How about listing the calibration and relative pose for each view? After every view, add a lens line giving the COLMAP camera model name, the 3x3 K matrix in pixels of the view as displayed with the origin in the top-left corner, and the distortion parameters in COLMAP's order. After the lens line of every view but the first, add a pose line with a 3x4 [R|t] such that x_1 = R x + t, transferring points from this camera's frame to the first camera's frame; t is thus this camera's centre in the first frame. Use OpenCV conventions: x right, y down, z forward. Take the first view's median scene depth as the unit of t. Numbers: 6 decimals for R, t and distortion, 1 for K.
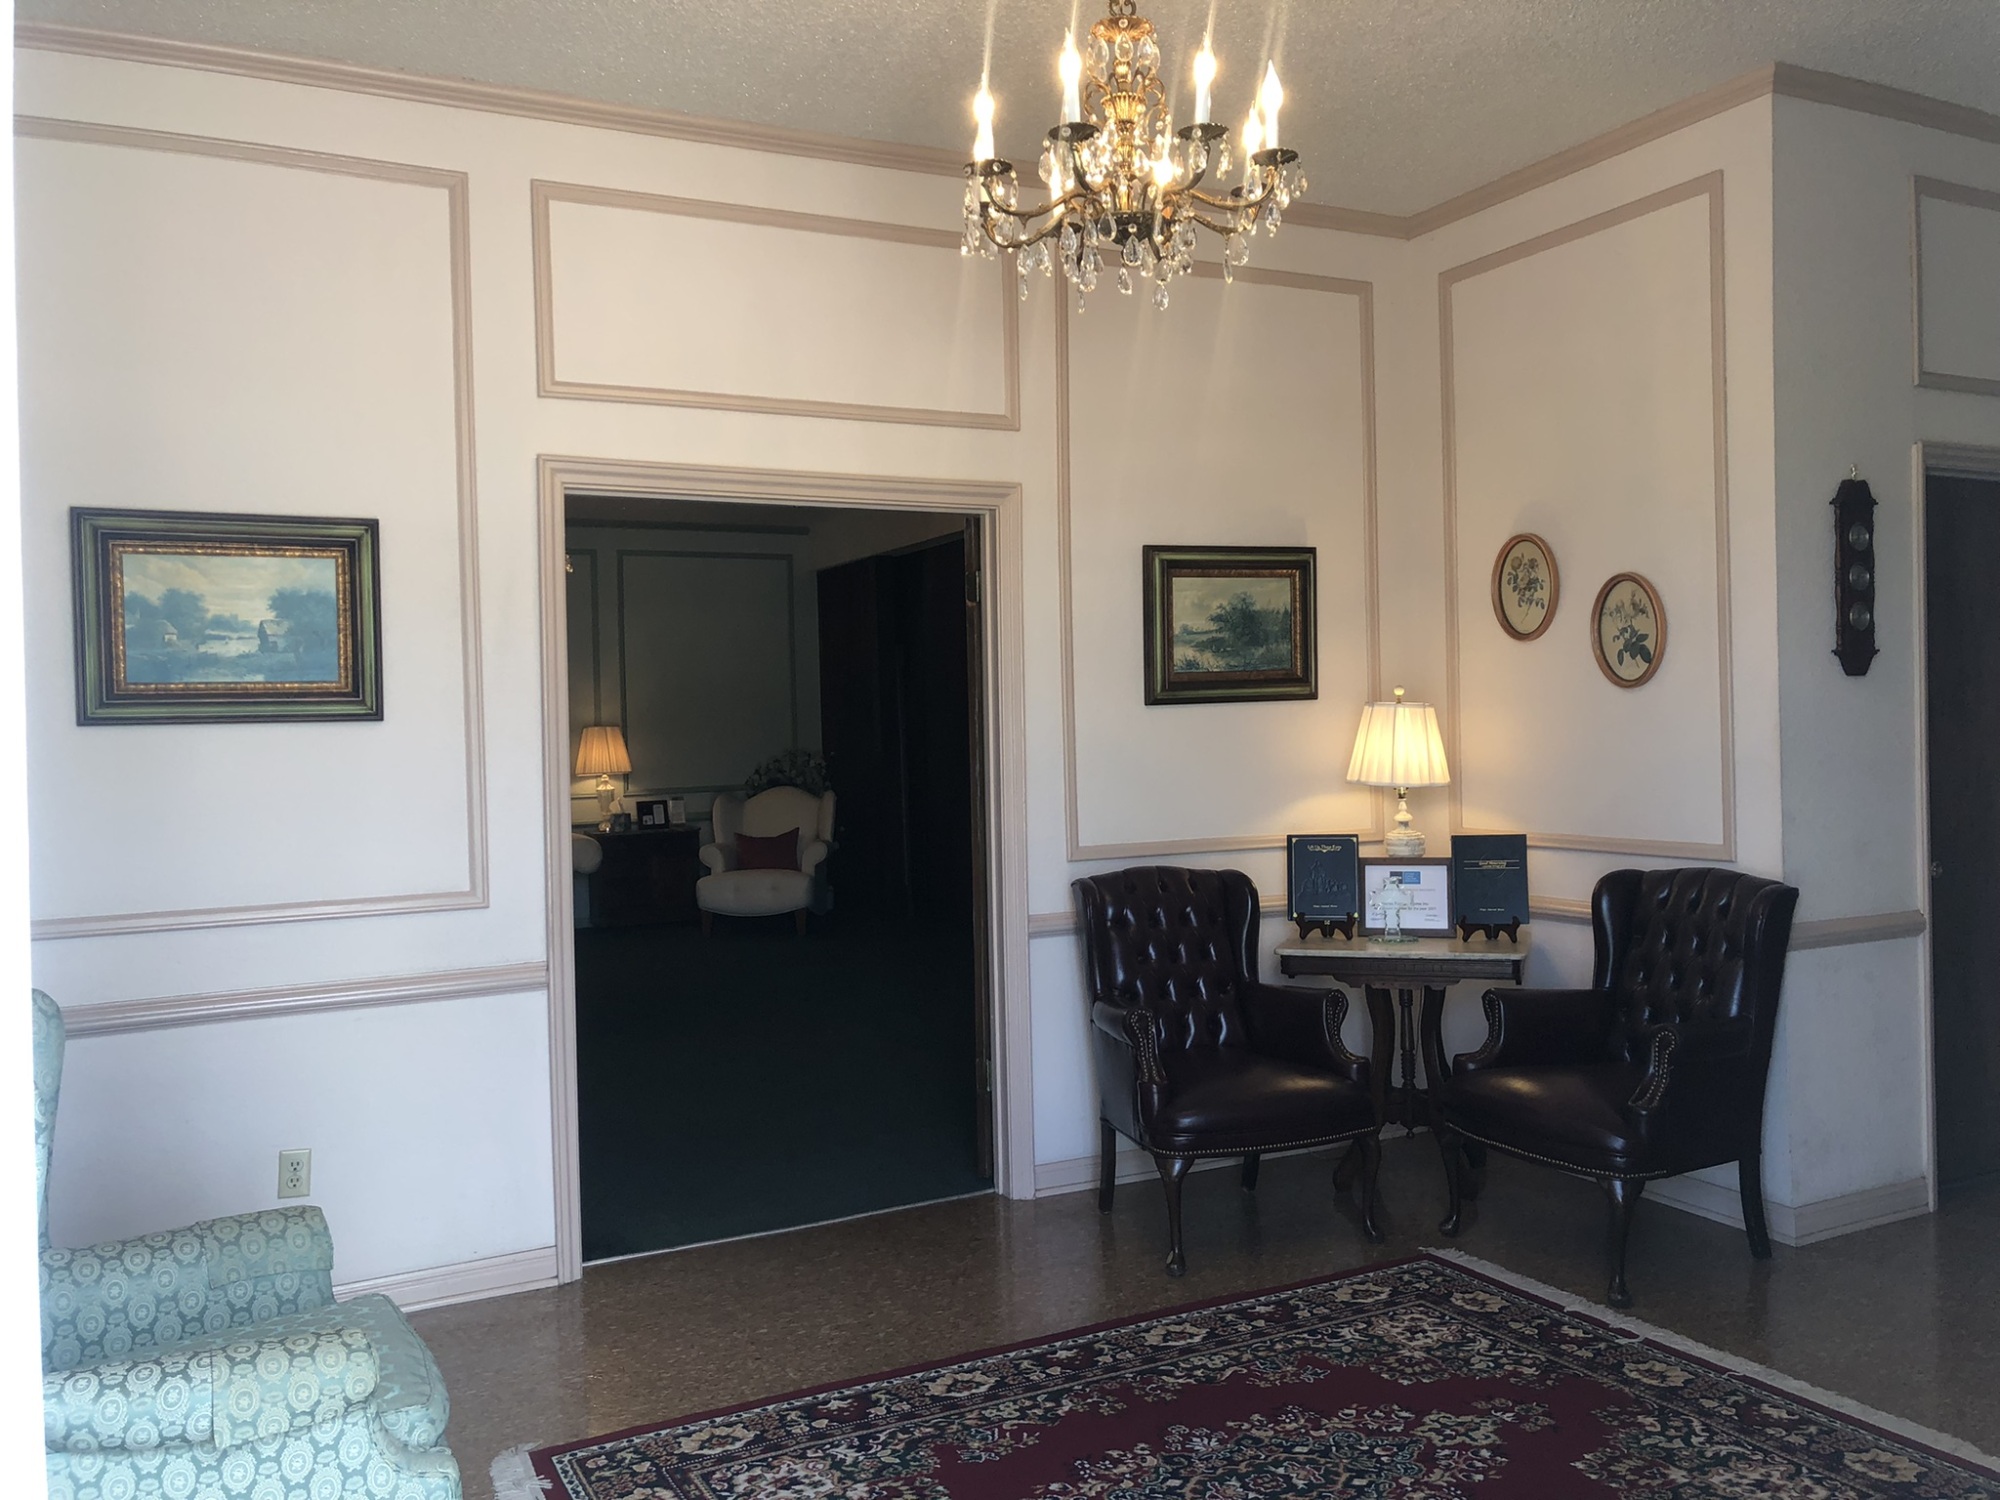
lens RADIAL K [[1636.2, 0, 999.3], [0, 1636.2, 748.3], [0, 0, 1]] dist [0.018637, 0.003043]
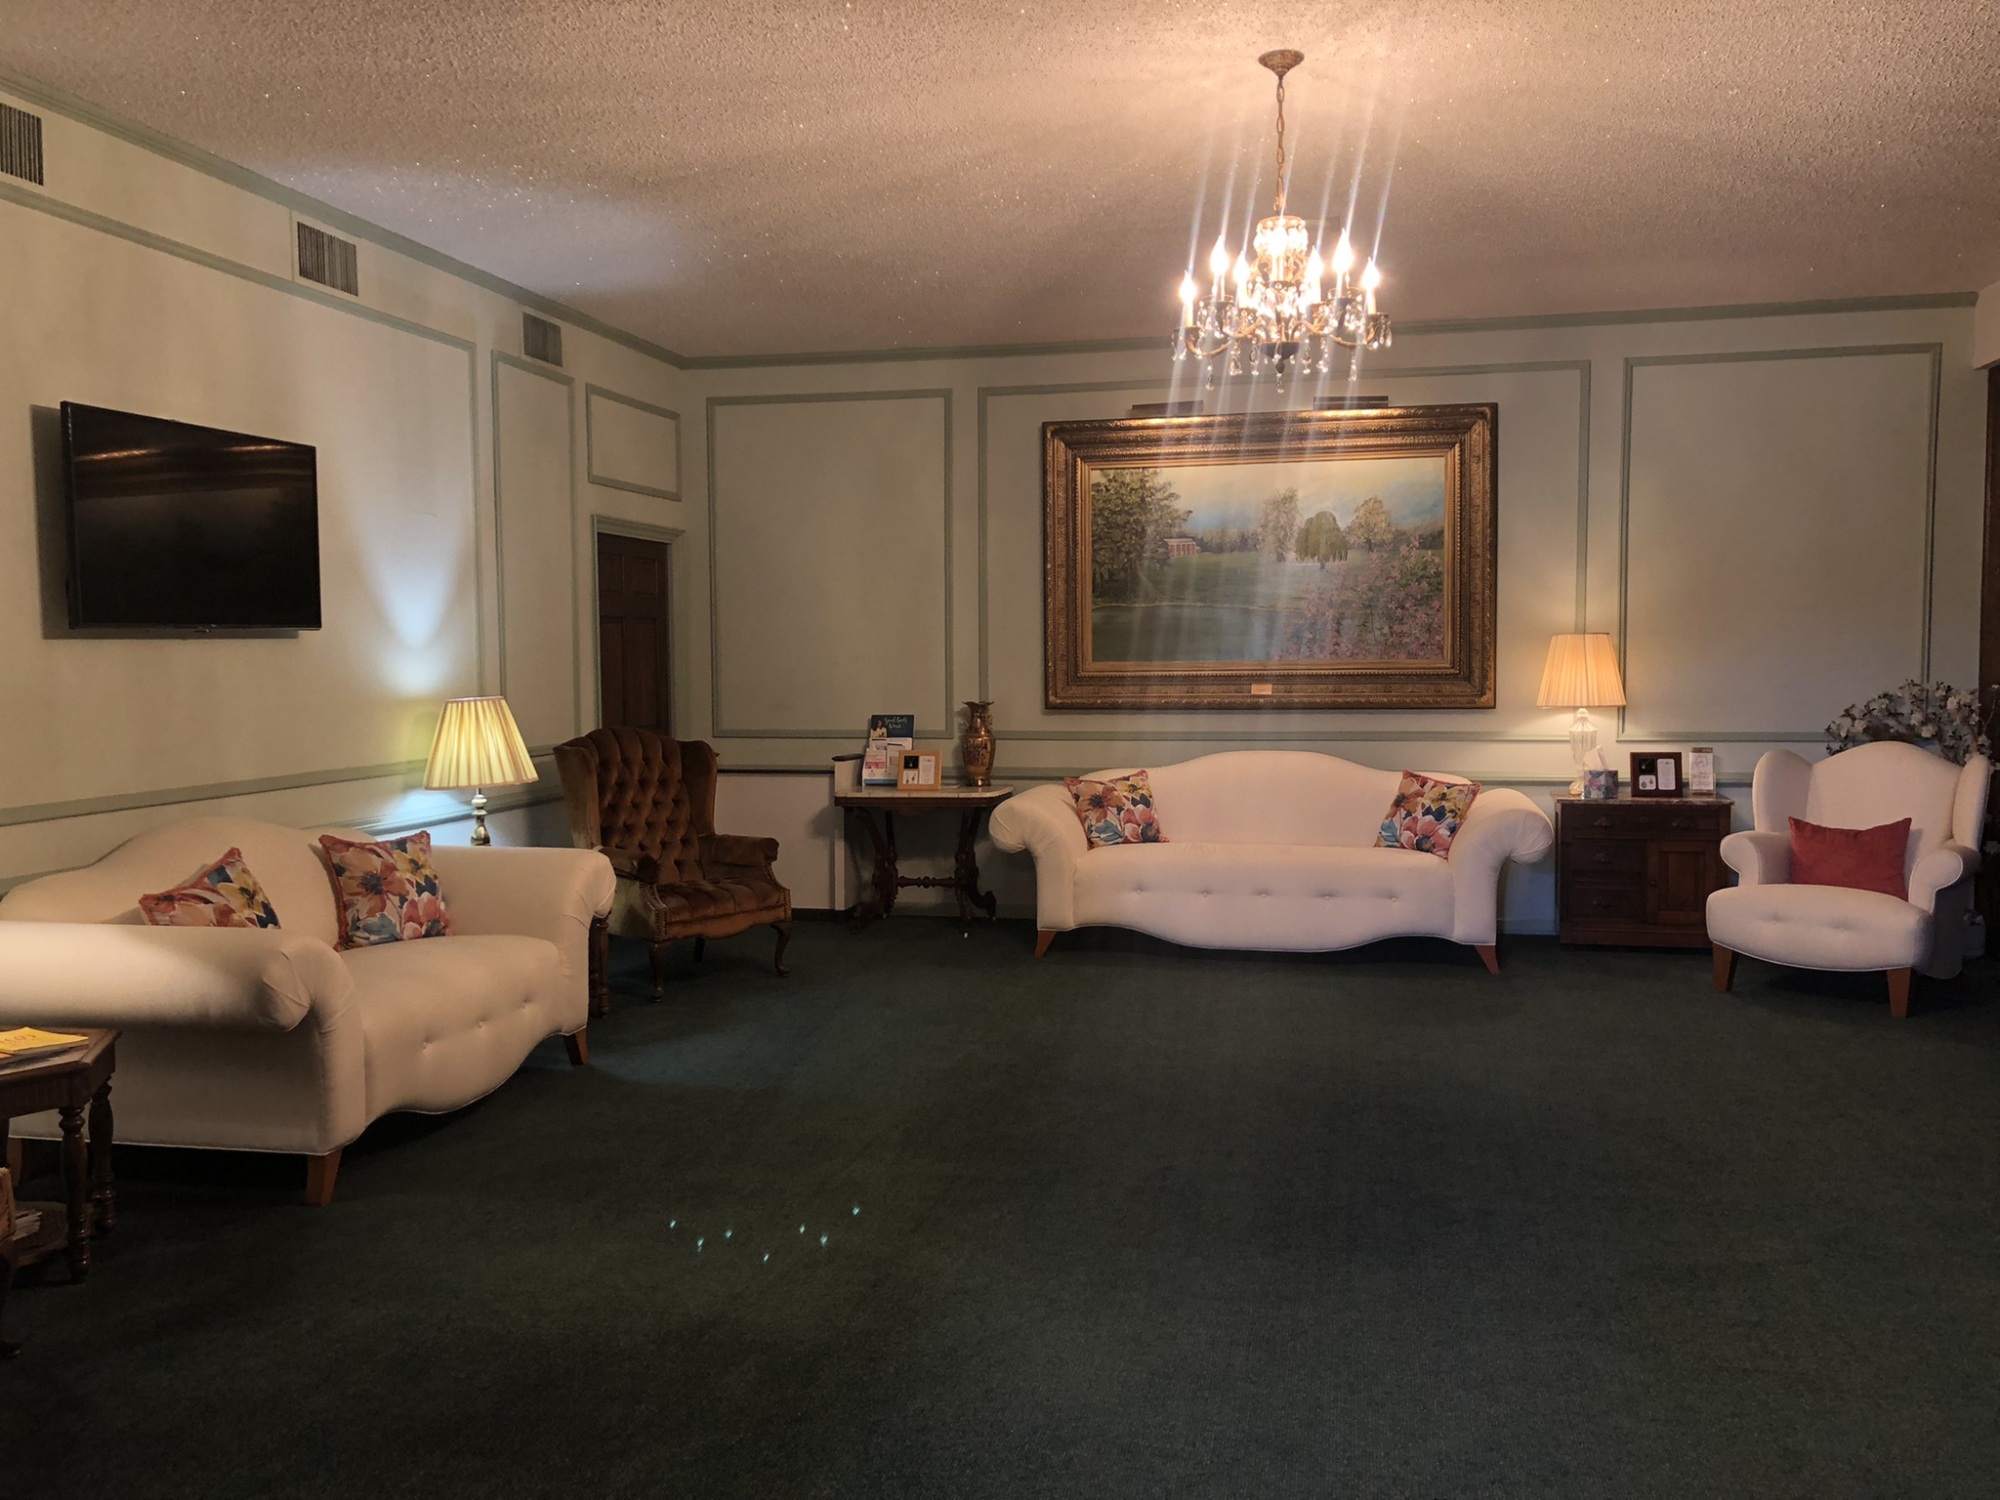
lens RADIAL K [[1636.2, 0, 997.6], [0, 1636.2, 751.5], [0, 0, 1]] dist [0.018637, 0.003043]
pose [[0.780548, 0.058505, -0.622351, -0.016091], [-0.022899, 0.997618, 0.065064, -0.003774], [0.624676, -0.036534, 0.780029, 0.348000]]
